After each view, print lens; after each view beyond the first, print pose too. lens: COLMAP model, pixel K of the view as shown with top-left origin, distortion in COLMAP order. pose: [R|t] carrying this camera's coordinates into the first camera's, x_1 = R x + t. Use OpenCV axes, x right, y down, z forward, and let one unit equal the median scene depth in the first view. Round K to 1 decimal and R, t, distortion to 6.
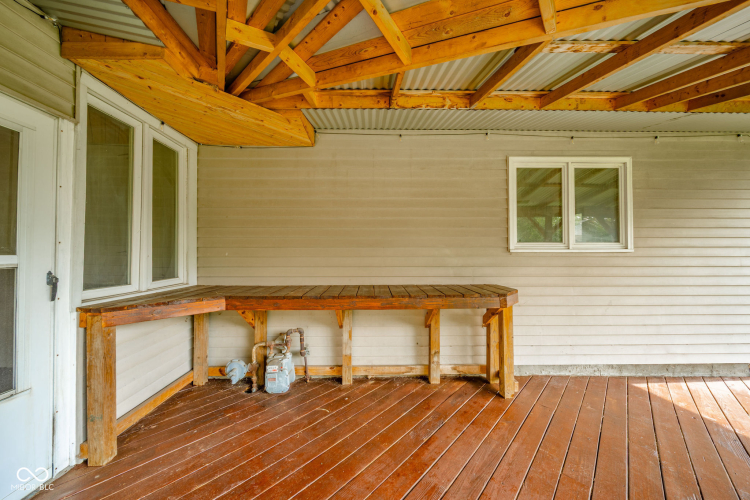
lens RADIAL K [[263.2, 0, 373.9], [0, 263.2, 251.7], [0, 0, 1]] dist [-0.001611, -0.000538]
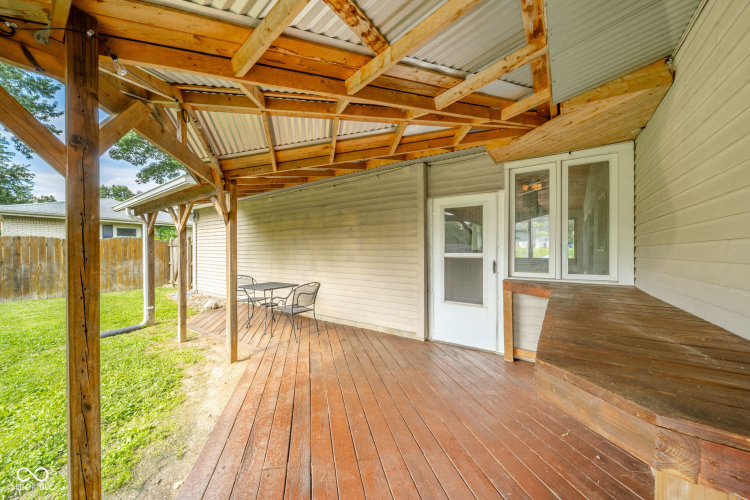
lens RADIAL K [[263.2, 0, 373.9], [0, 263.2, 251.7], [0, 0, 1]] dist [-0.001611, -0.000538]
pose [[-0.510977, 0.002380, -0.859591, 1.177173], [0.009079, 0.999955, -0.002628, -0.005910], [0.859546, -0.009147, -0.510976, 1.189910]]
